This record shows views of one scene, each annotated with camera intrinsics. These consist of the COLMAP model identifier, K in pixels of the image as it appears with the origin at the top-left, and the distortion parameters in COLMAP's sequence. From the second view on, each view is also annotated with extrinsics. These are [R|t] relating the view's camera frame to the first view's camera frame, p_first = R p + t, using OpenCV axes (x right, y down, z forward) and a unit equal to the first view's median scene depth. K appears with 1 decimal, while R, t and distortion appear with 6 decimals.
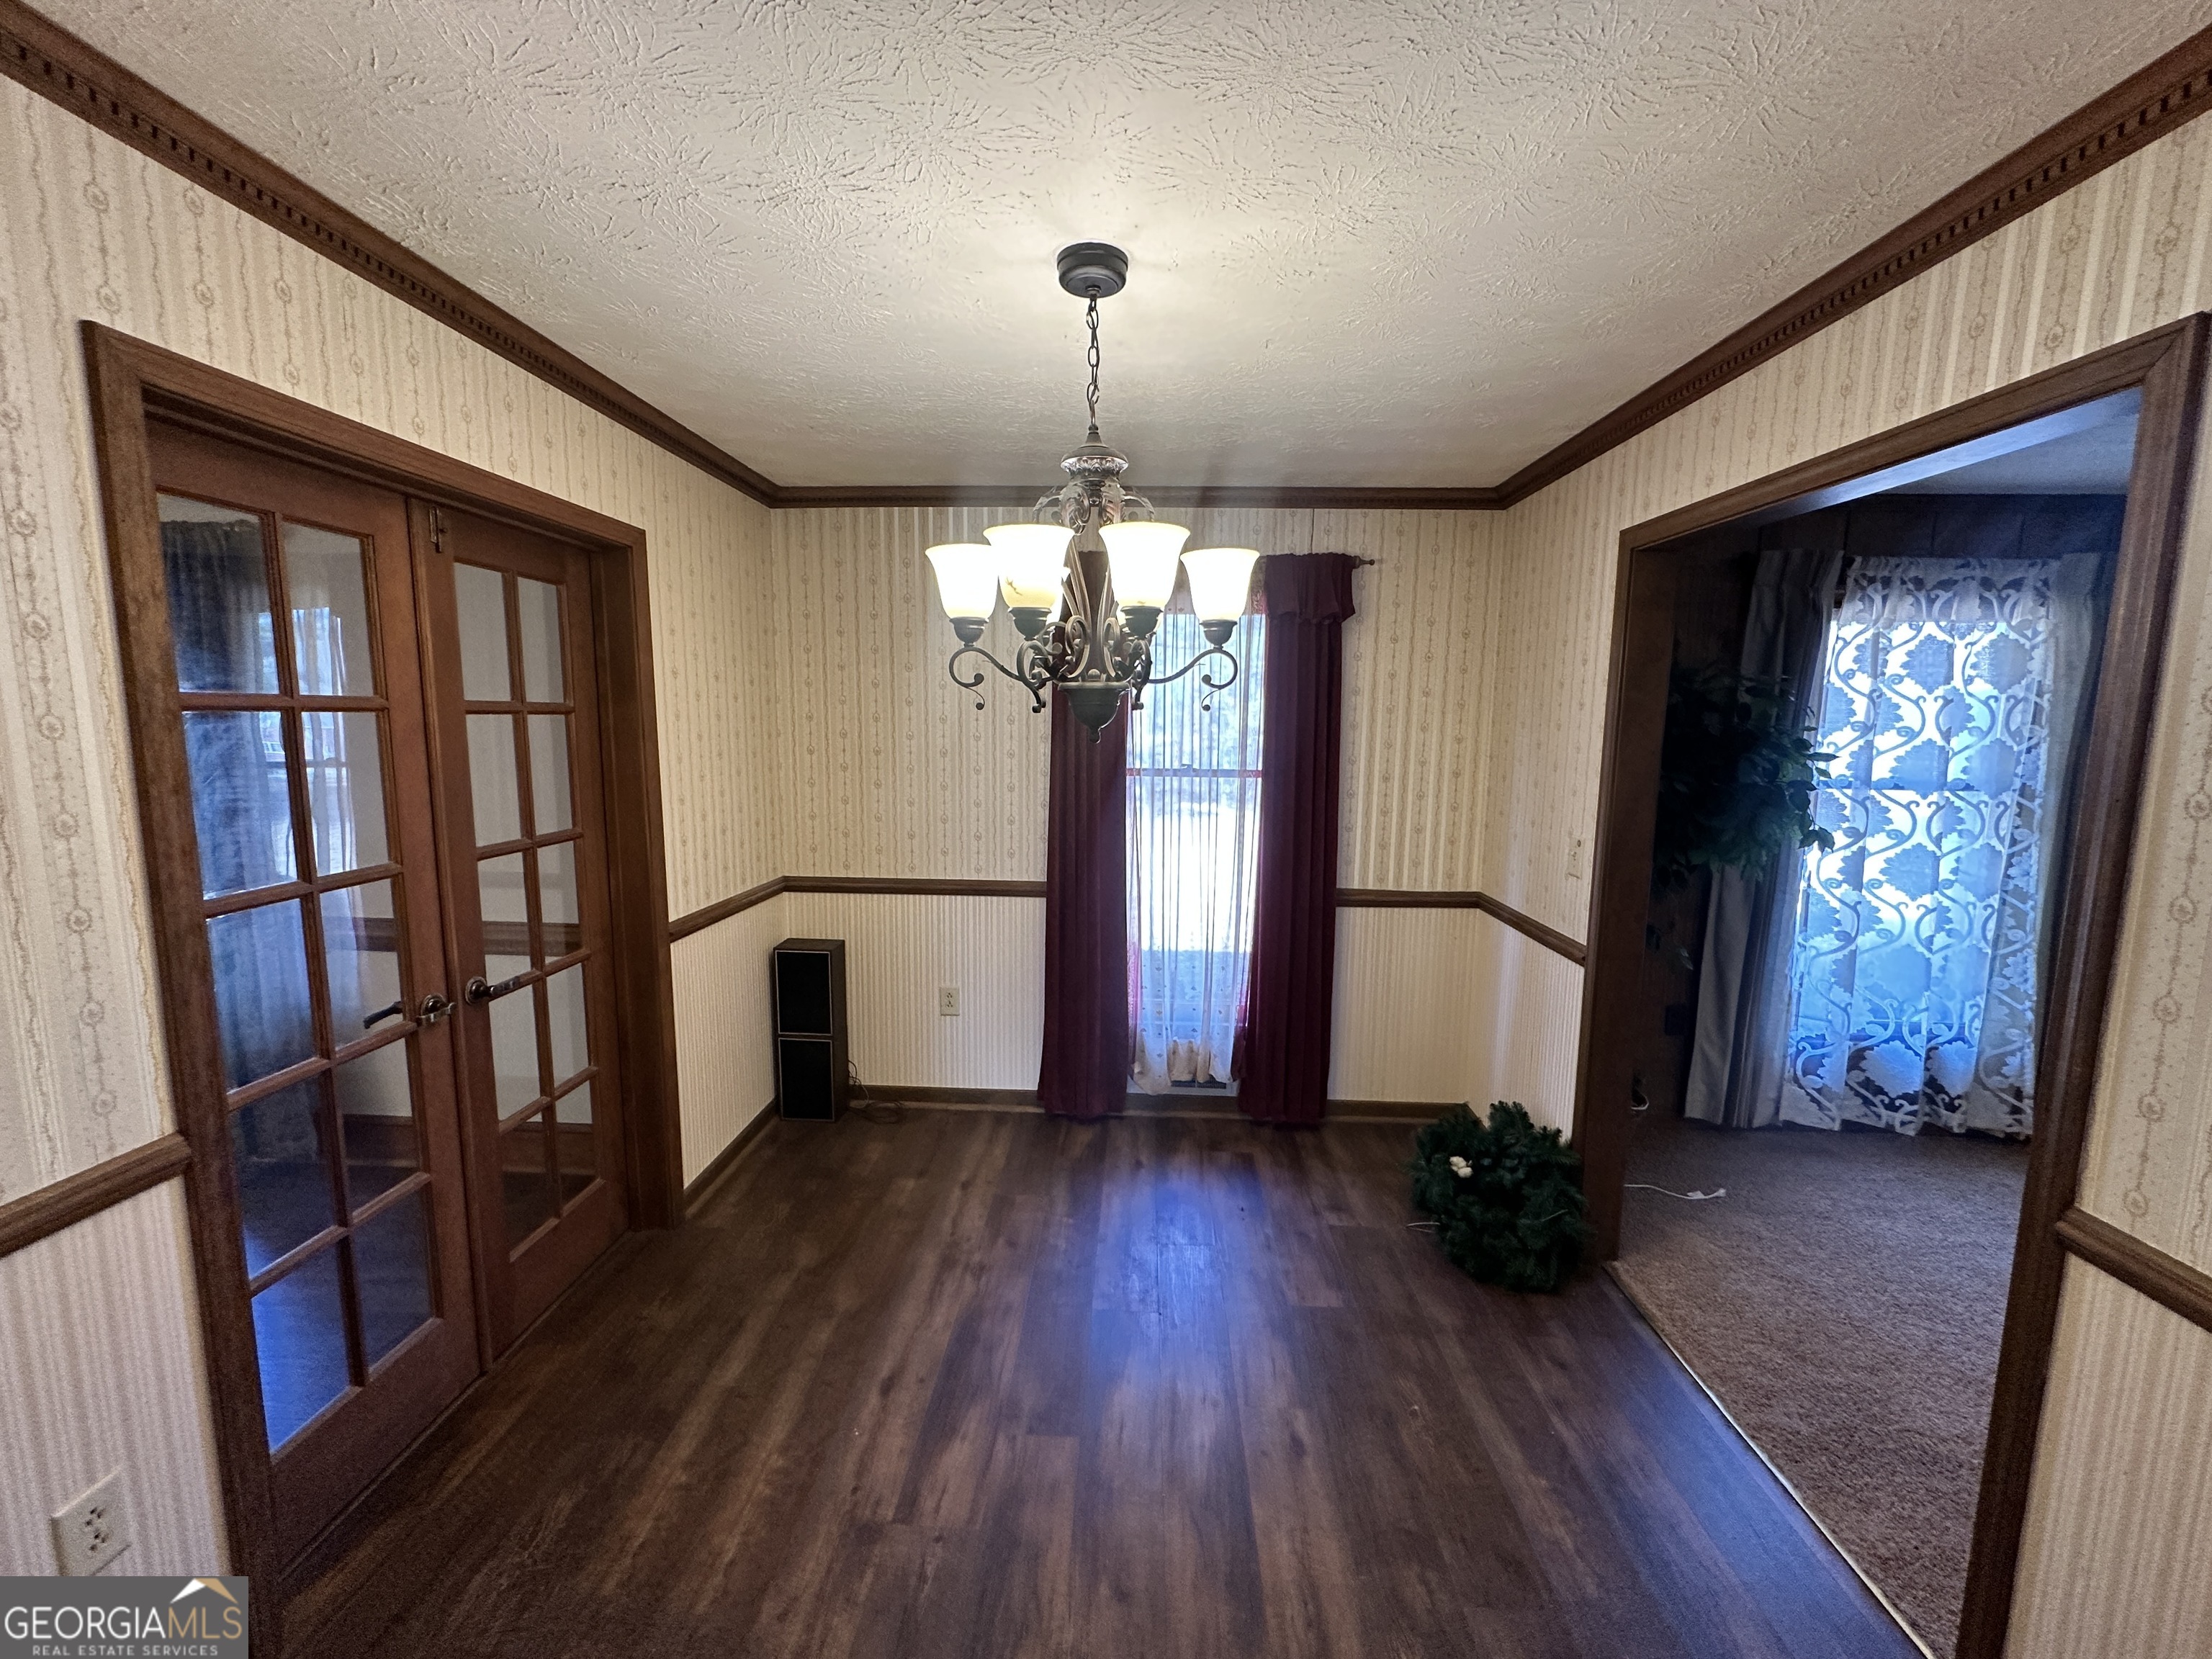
lens RADIAL K [[888.1, 0, 1104.4], [0, 888.1, 828.7], [0, 0, 1]] dist [0.000357, -0.000149]
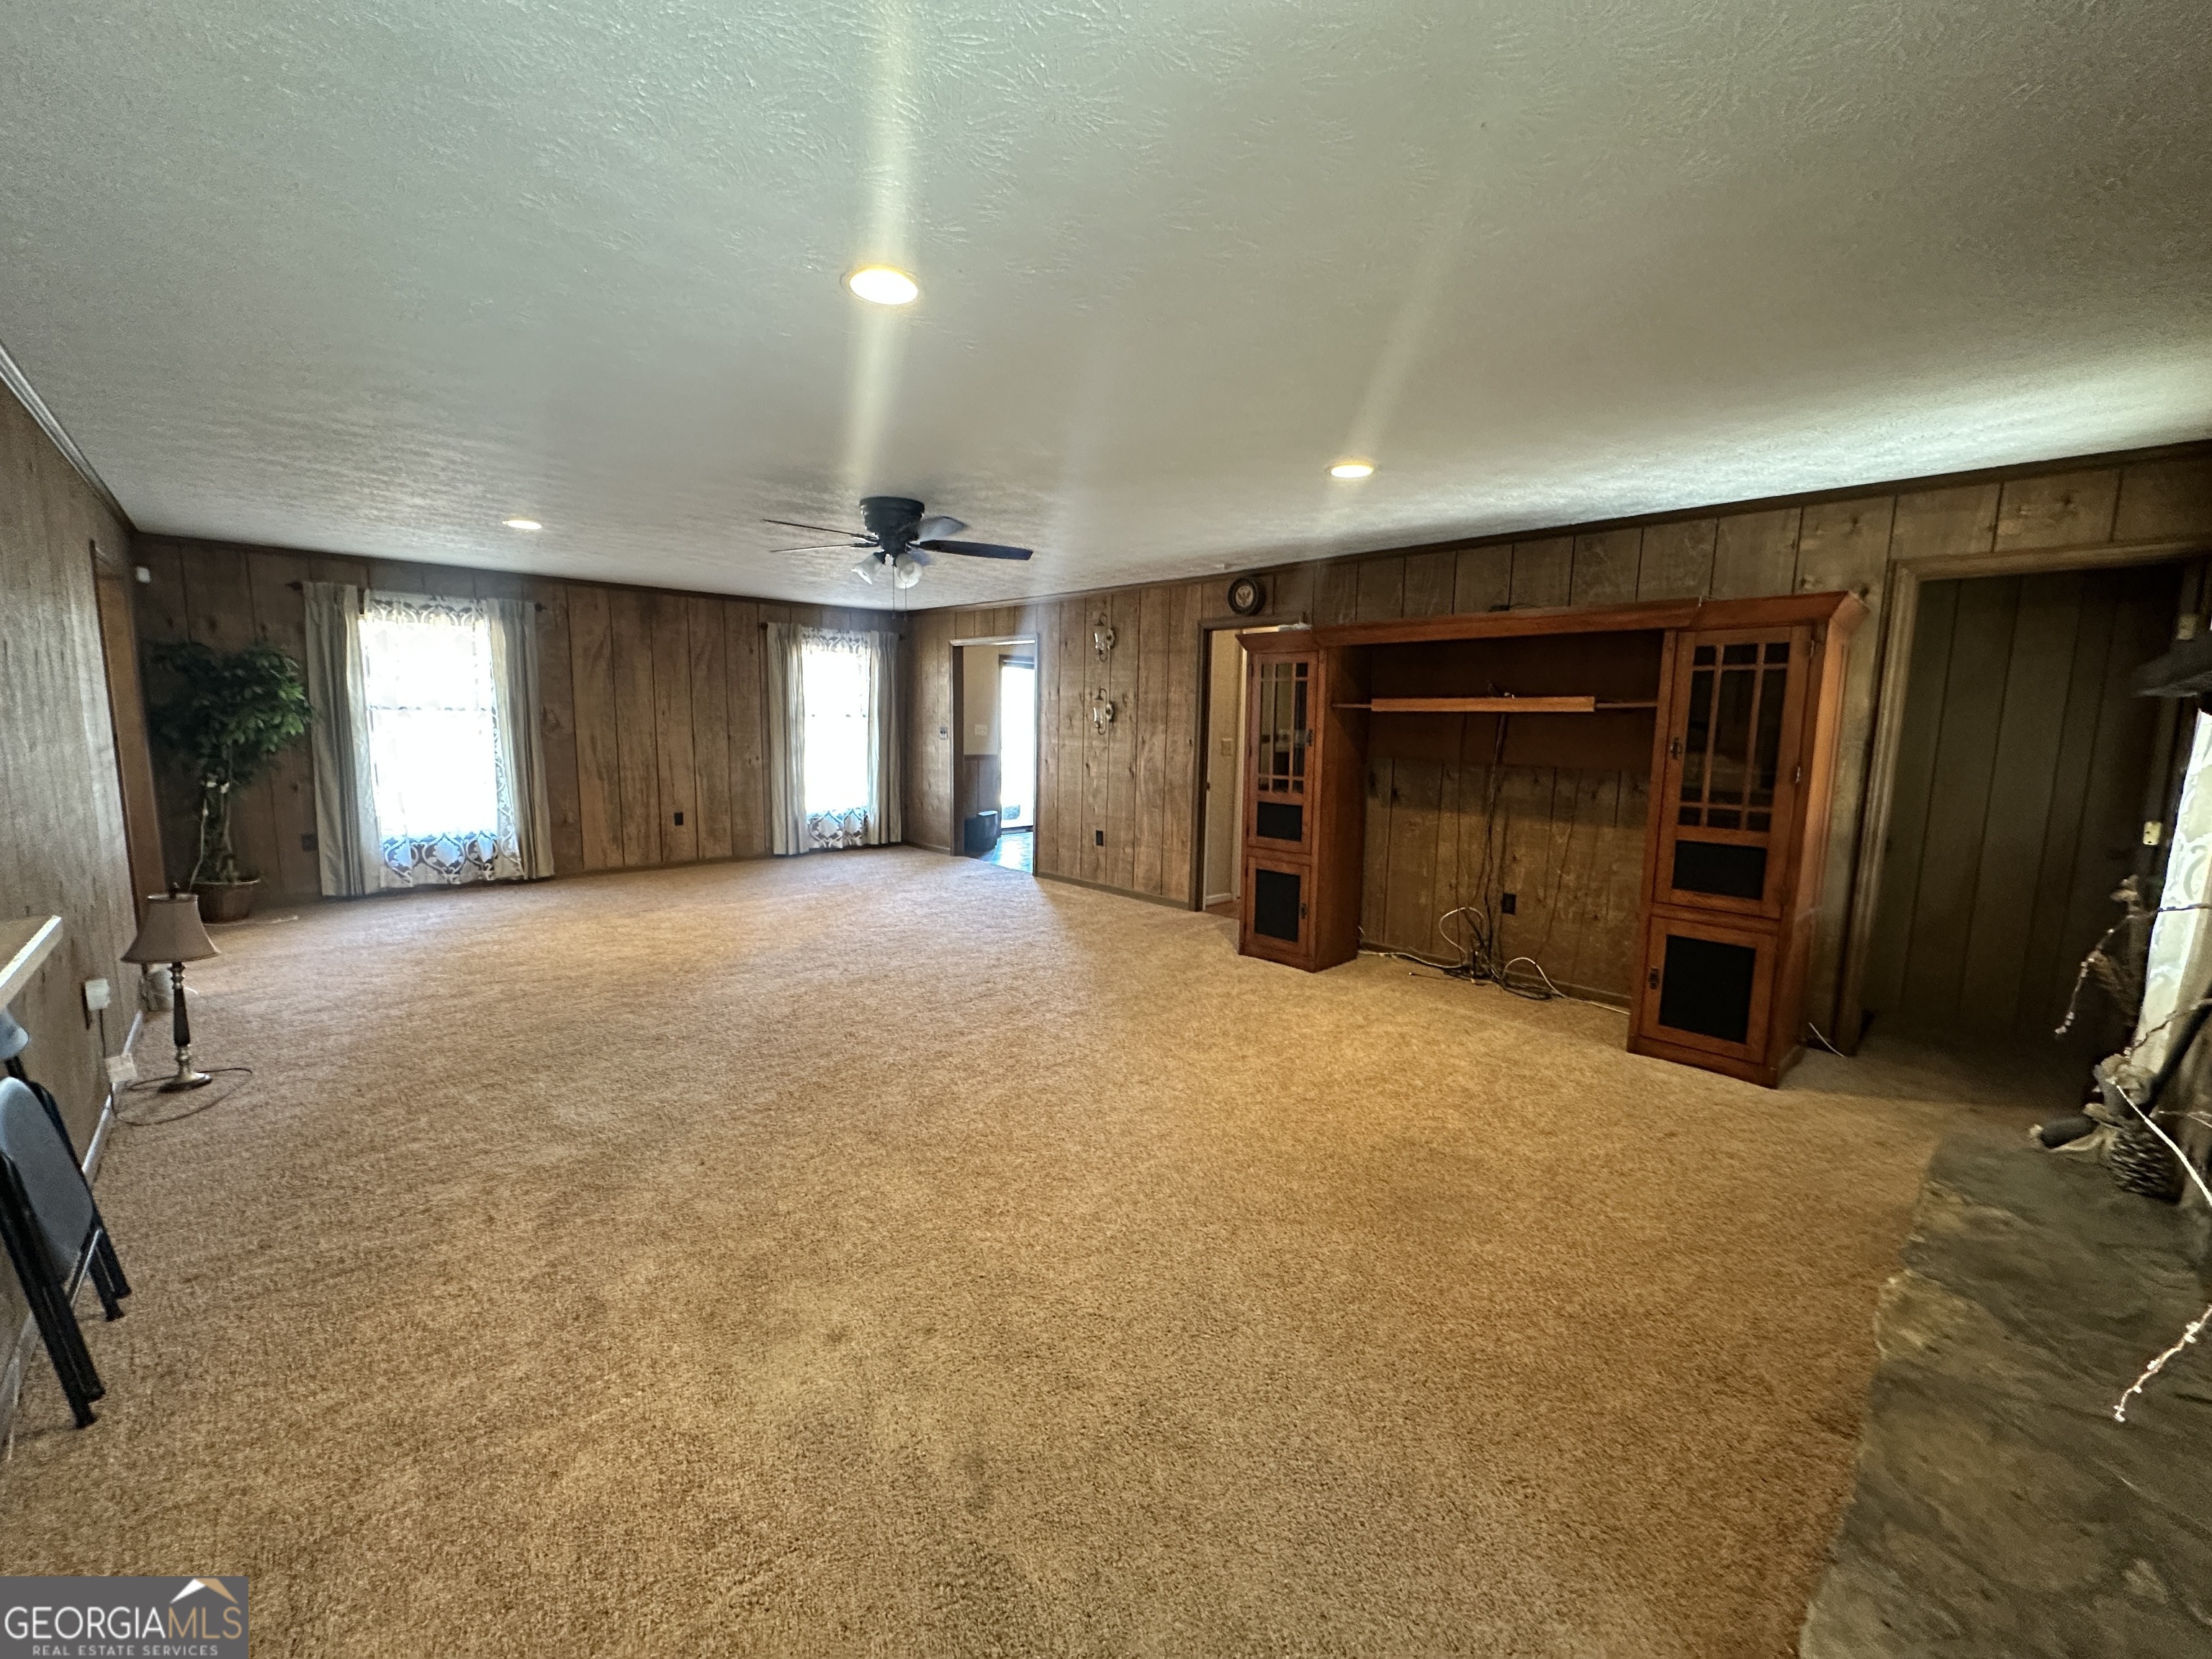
lens RADIAL K [[888.1, 0, 1107.7], [0, 888.1, 824.7], [0, 0, 1]] dist [0.000357, -0.000149]
pose [[0.691904, -0.092811, 0.716000, 0.519154], [0.083038, 0.995352, 0.048778, 0.244904], [-0.717199, 0.025705, 0.696394, -1.488822]]
